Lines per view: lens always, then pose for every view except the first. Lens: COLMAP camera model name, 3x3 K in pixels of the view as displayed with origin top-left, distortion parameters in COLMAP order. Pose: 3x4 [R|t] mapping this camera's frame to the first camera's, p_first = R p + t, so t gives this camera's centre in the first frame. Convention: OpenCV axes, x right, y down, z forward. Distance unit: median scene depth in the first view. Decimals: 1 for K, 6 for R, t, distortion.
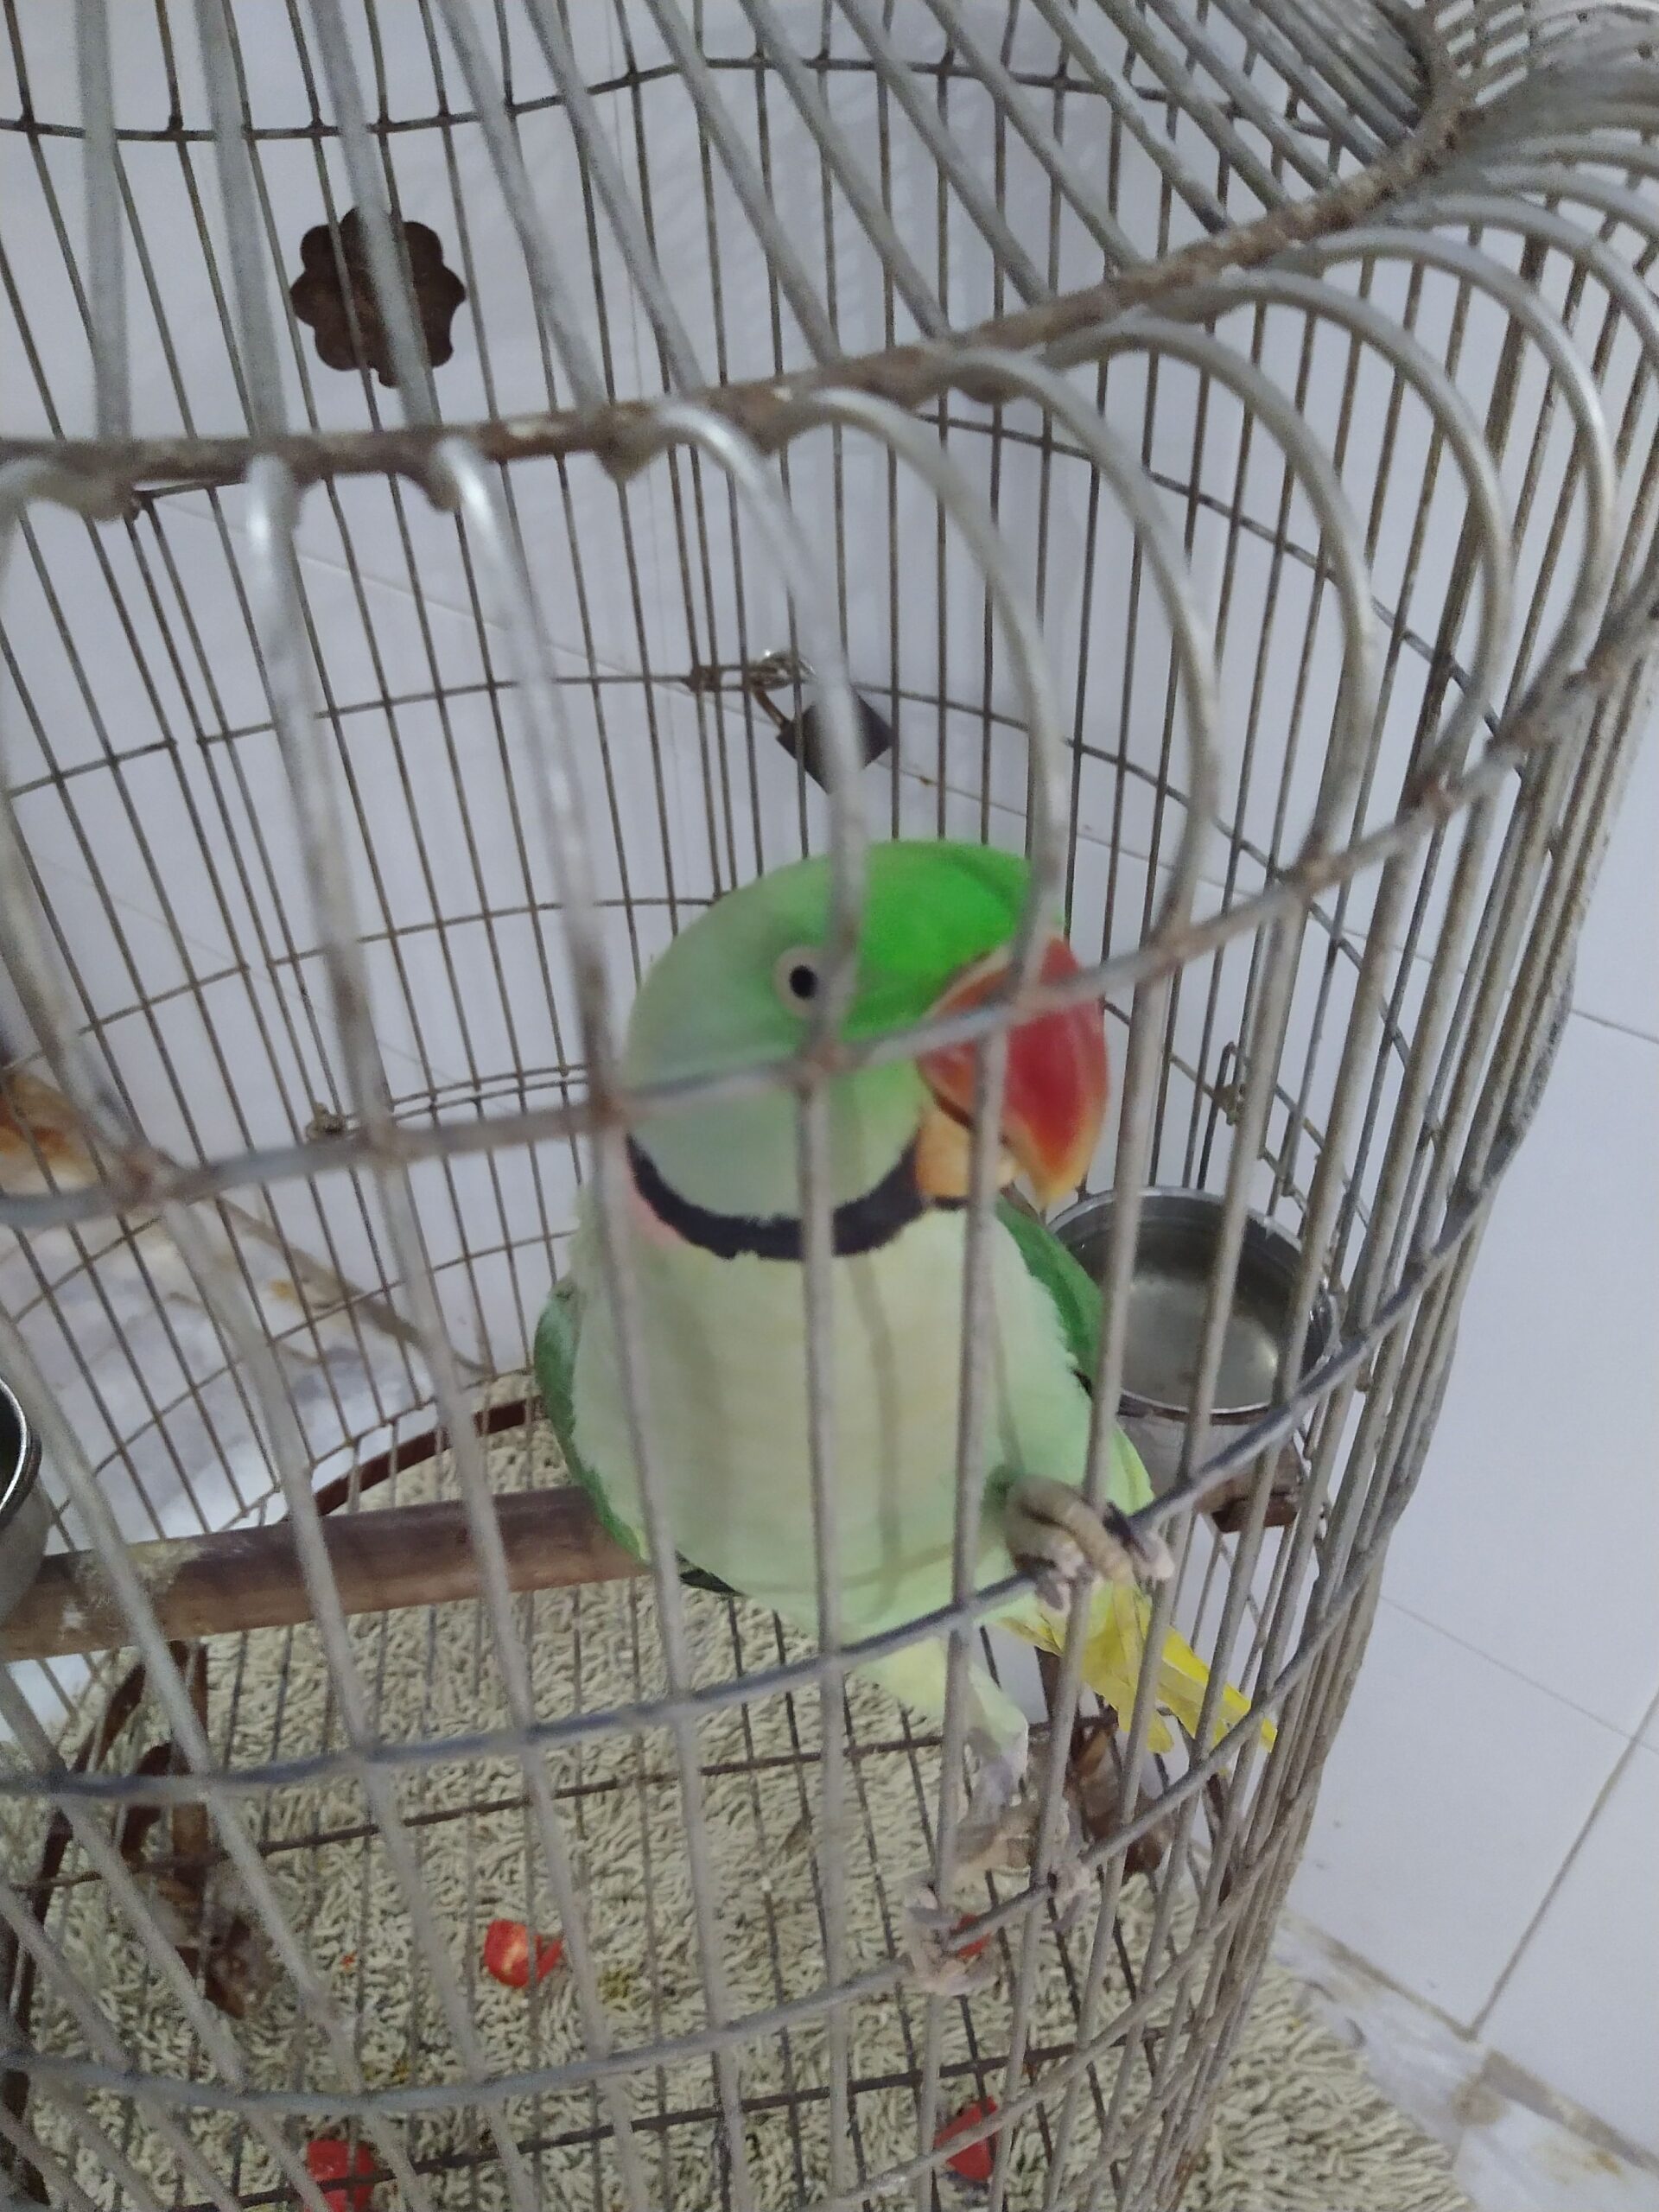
lens RADIAL K [[1783.6, 0, 835.7], [0, 1783.6, 1141.1], [0, 0, 1]] dist [0.034474, -0.084279]
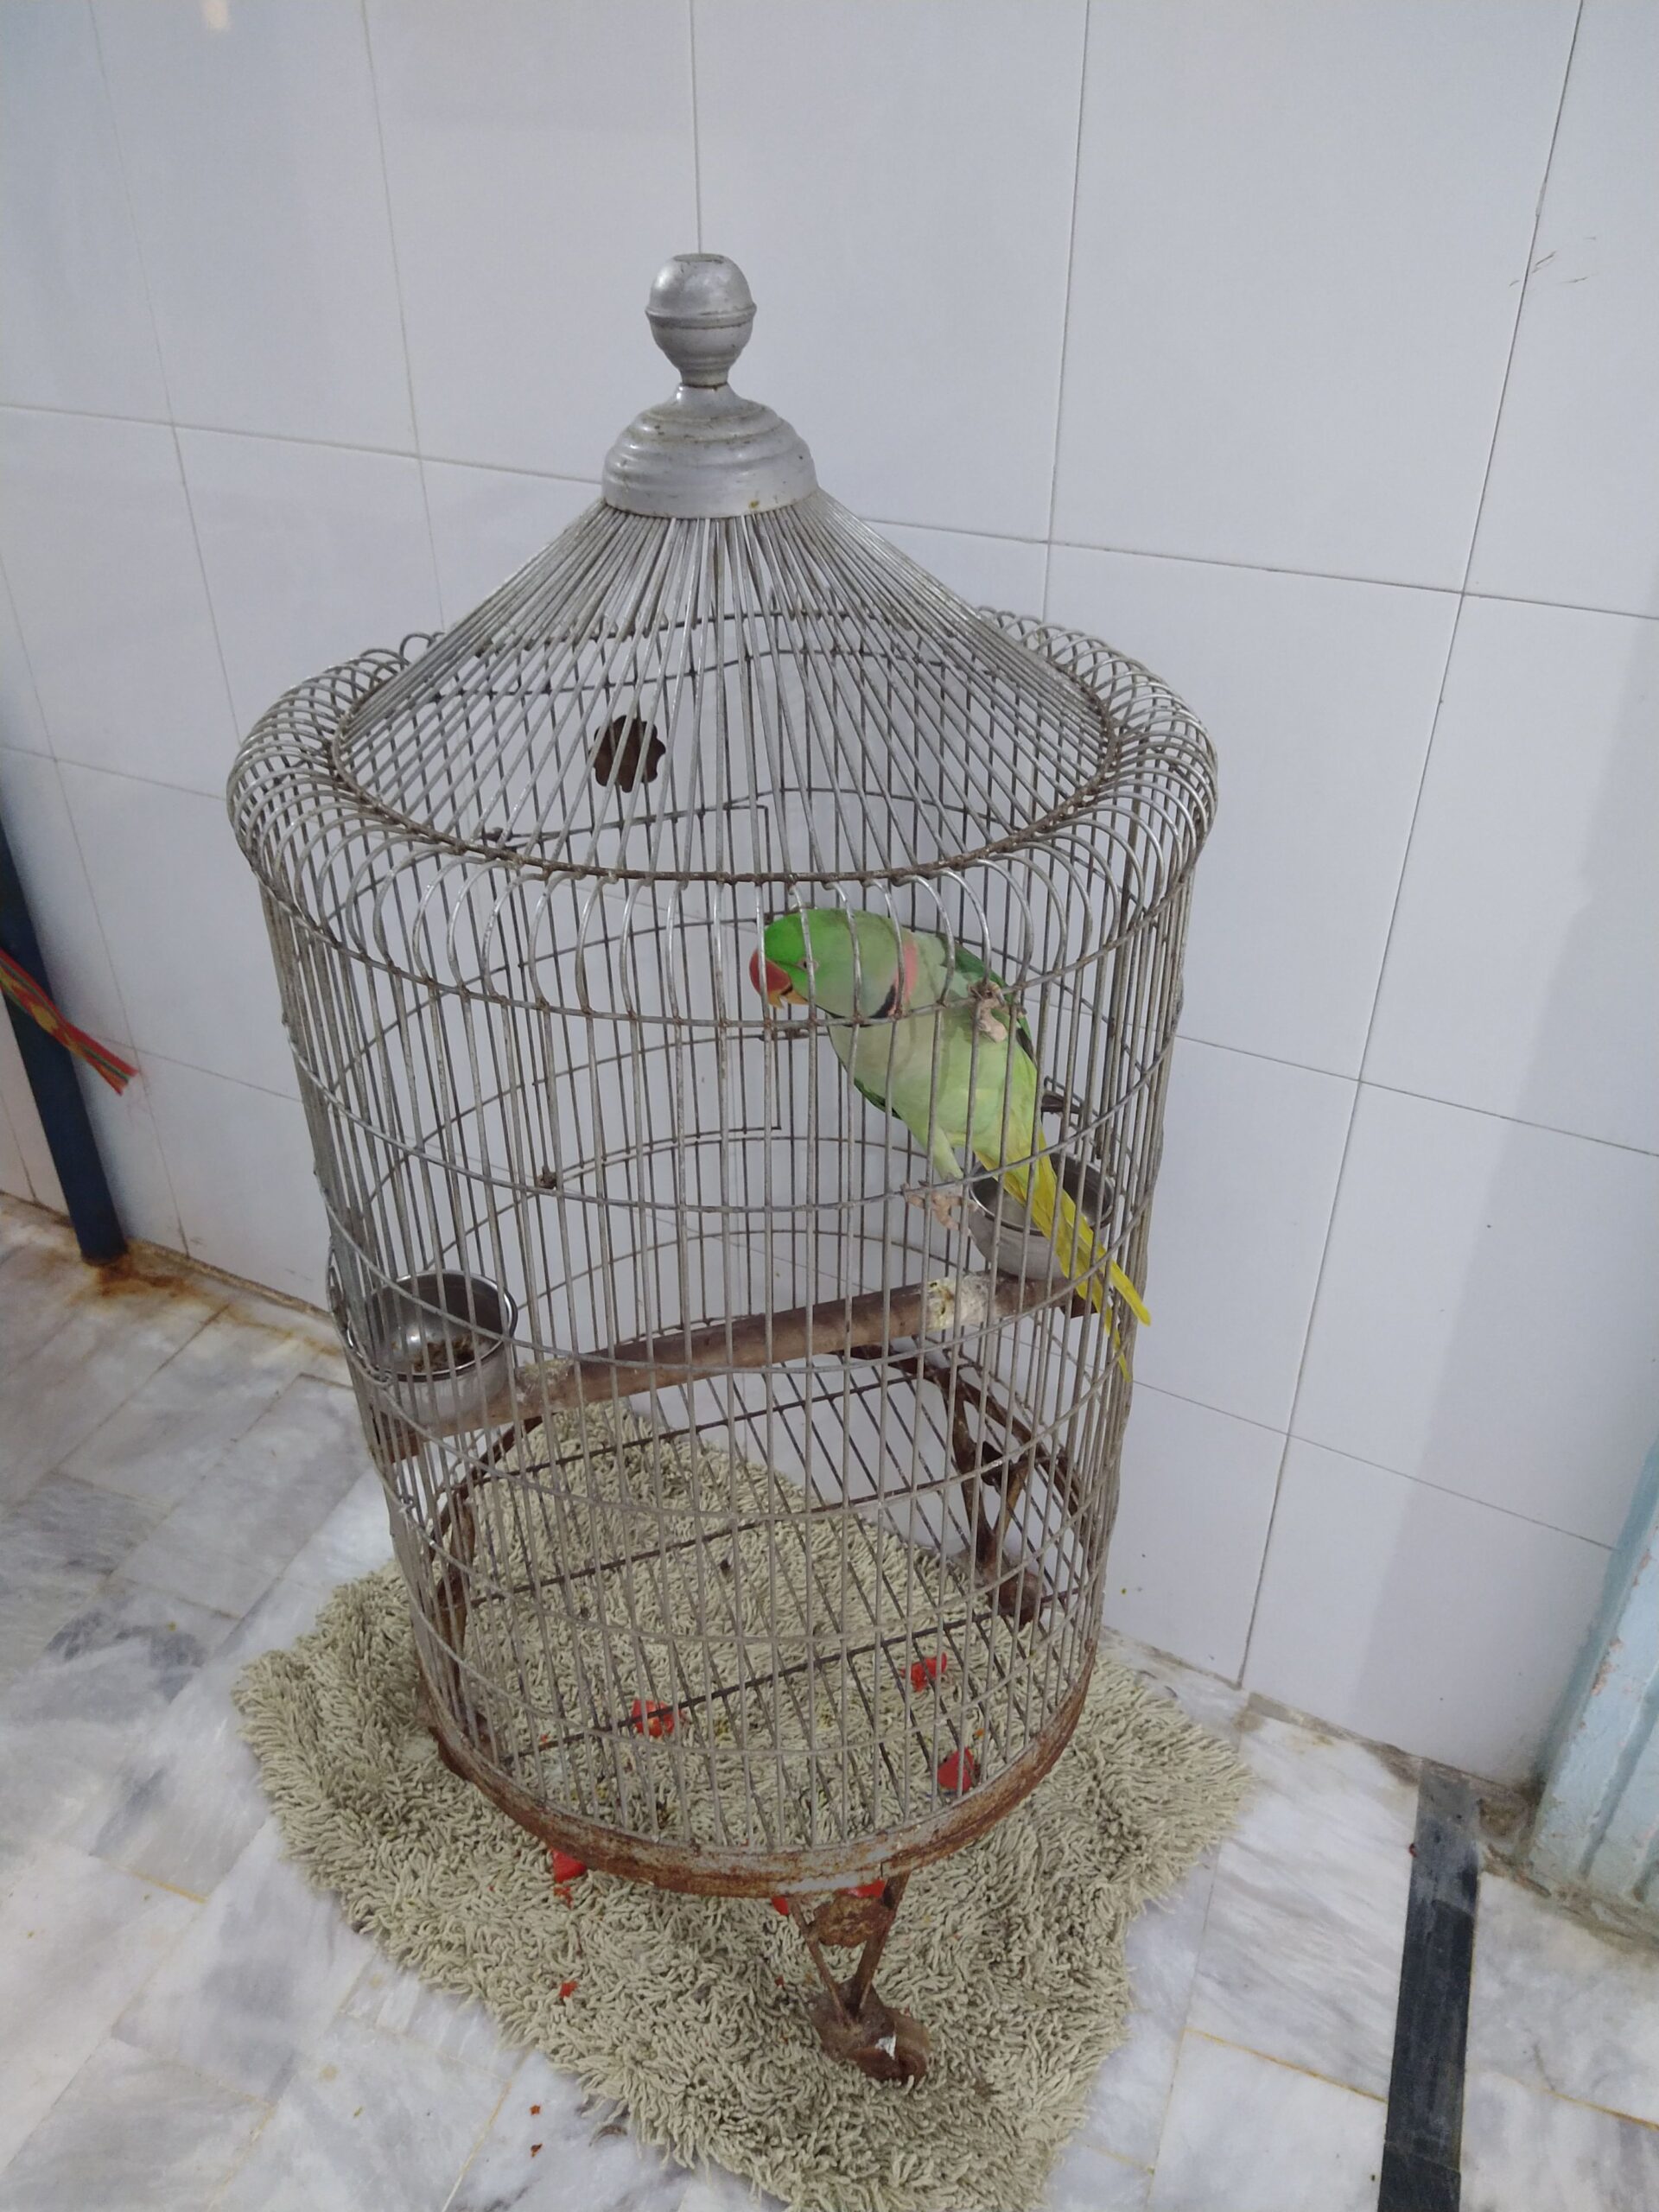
lens RADIAL K [[1783.6, 0, 851.6], [0, 1783.6, 1080.4], [0, 0, 1]] dist [0.034474, -0.084279]
pose [[0.983710, -0.071895, 0.164762, -0.240863], [0.096703, 0.984268, -0.147871, 0.164005], [-0.151538, 0.161395, 0.975186, -0.686064]]
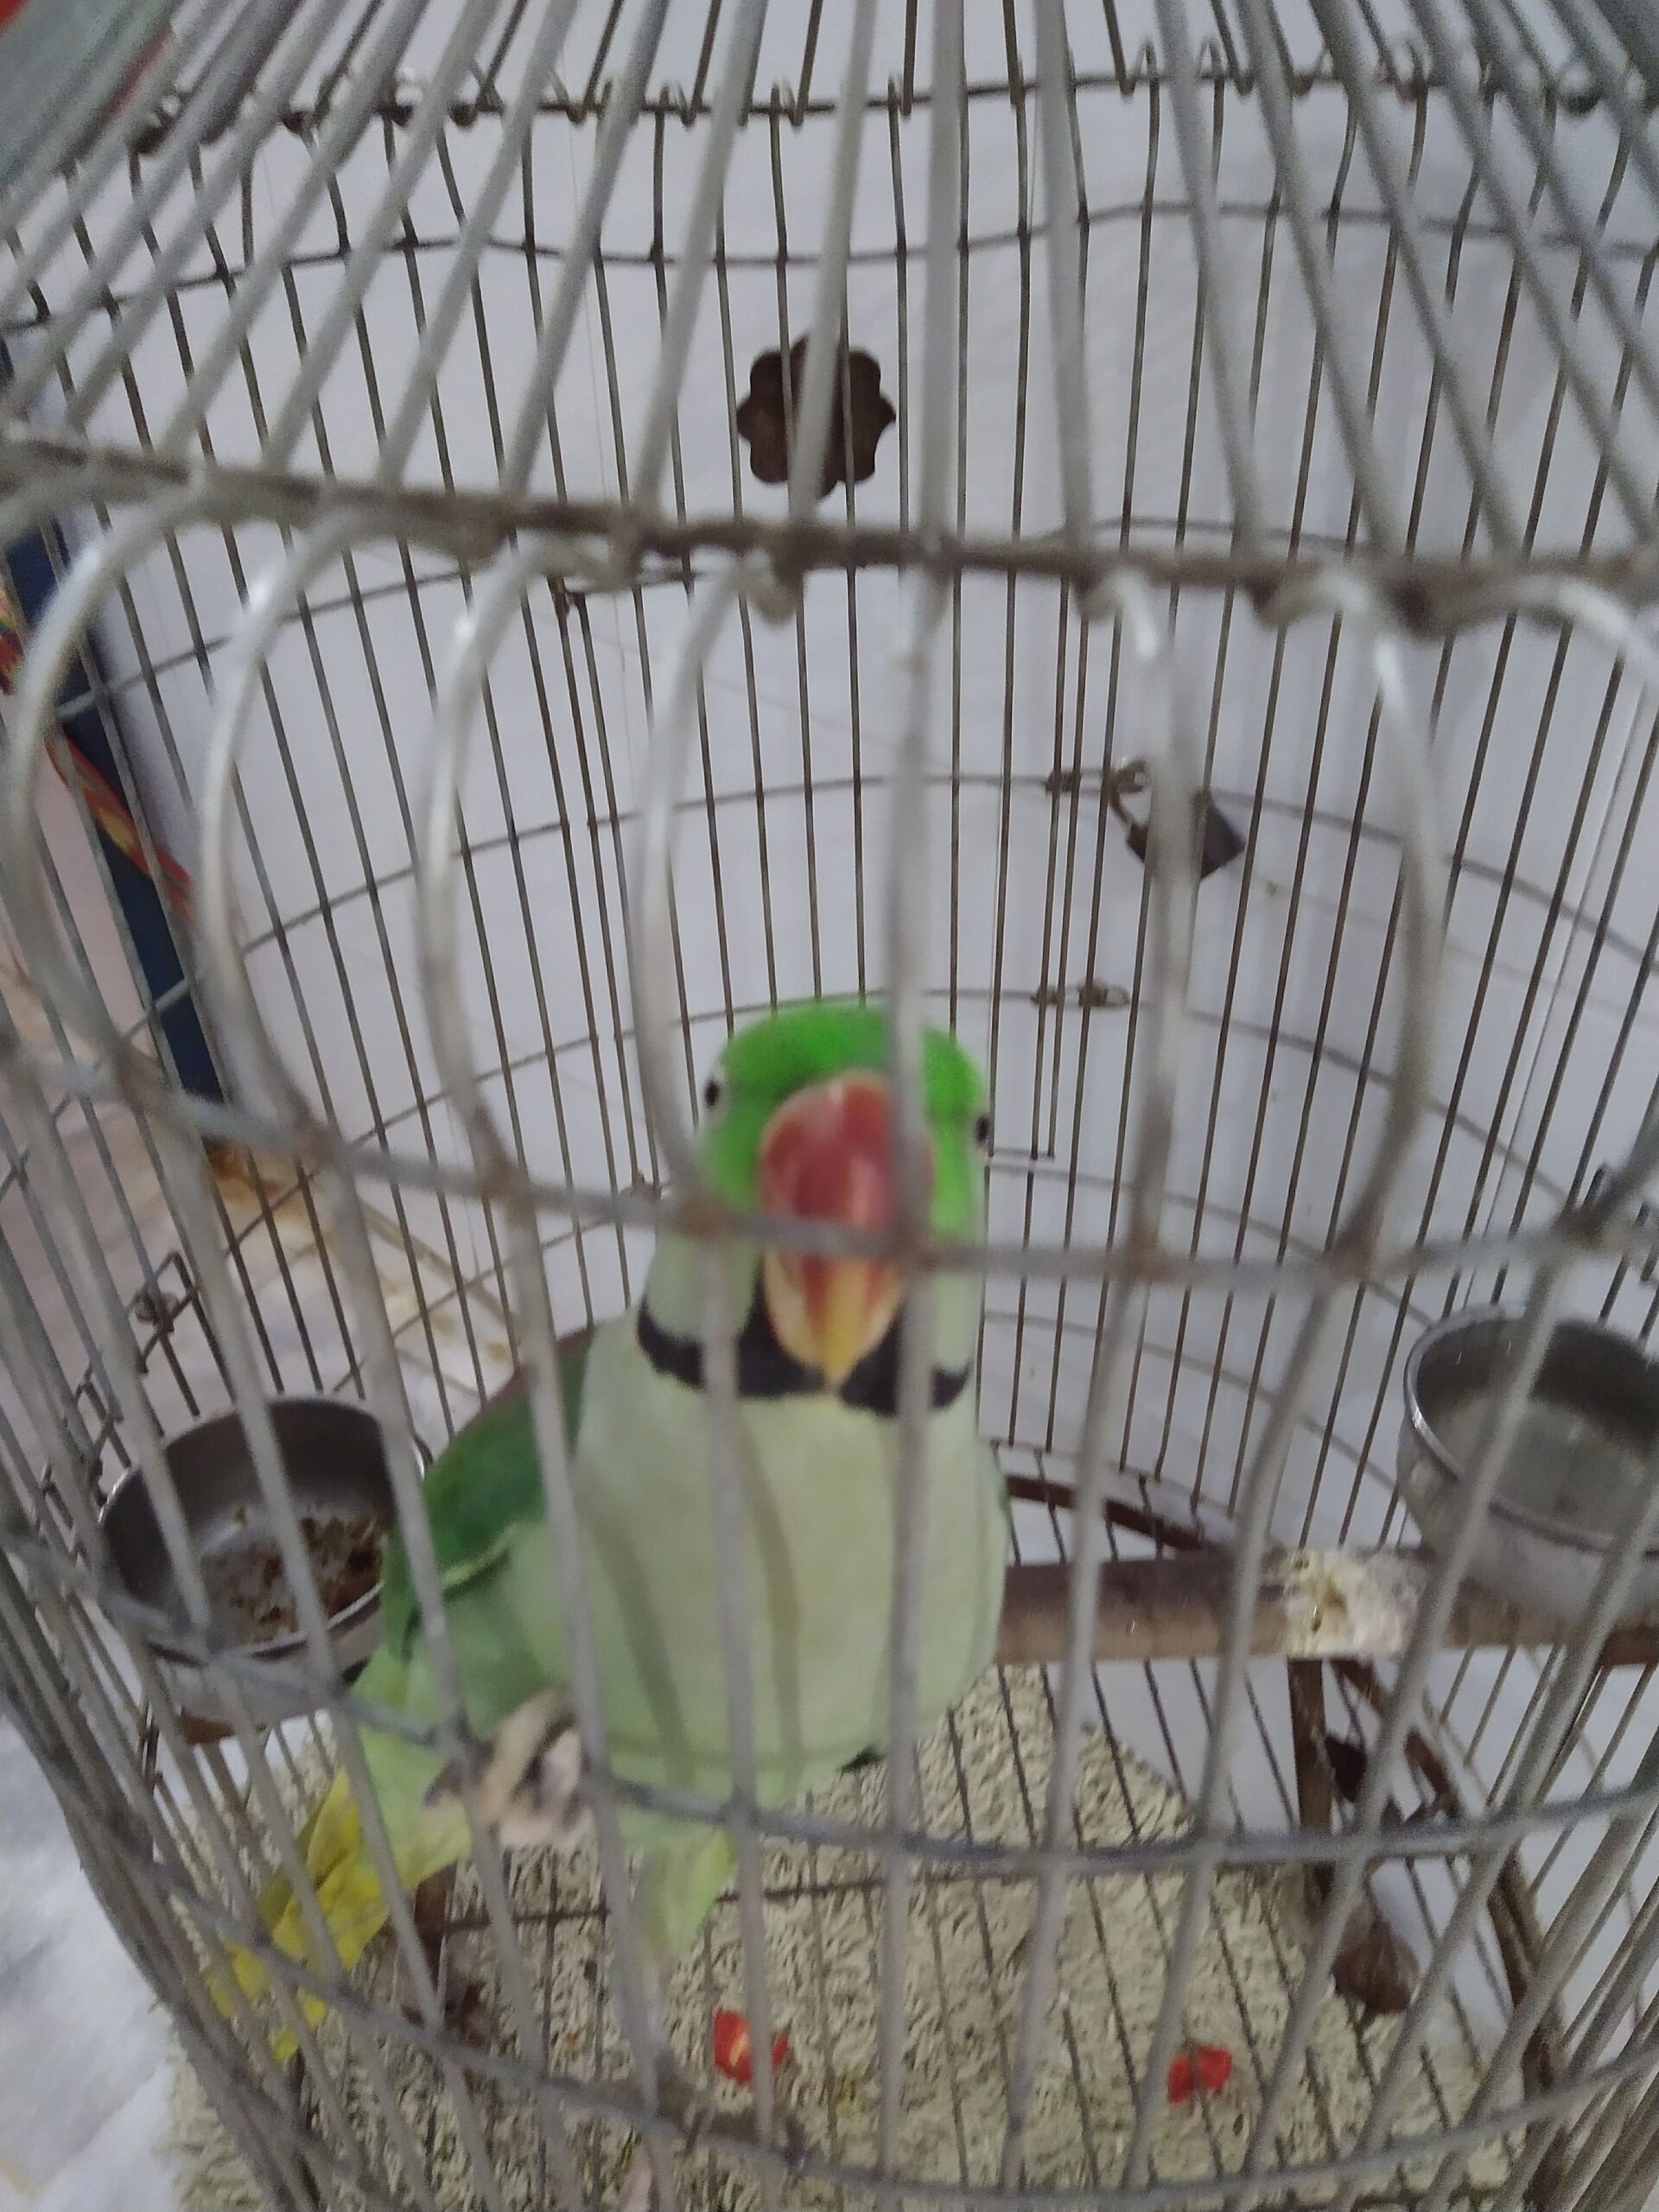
lens RADIAL K [[1783.6, 0, 793.0], [0, 1783.6, 1101.2], [0, 0, 1]] dist [0.034474, -0.084279]
pose [[0.996465, 0.049413, -0.067939, -0.114888], [-0.054310, 0.995909, -0.072216, 0.005924], [0.064092, 0.075650, 0.995072, -0.017000]]
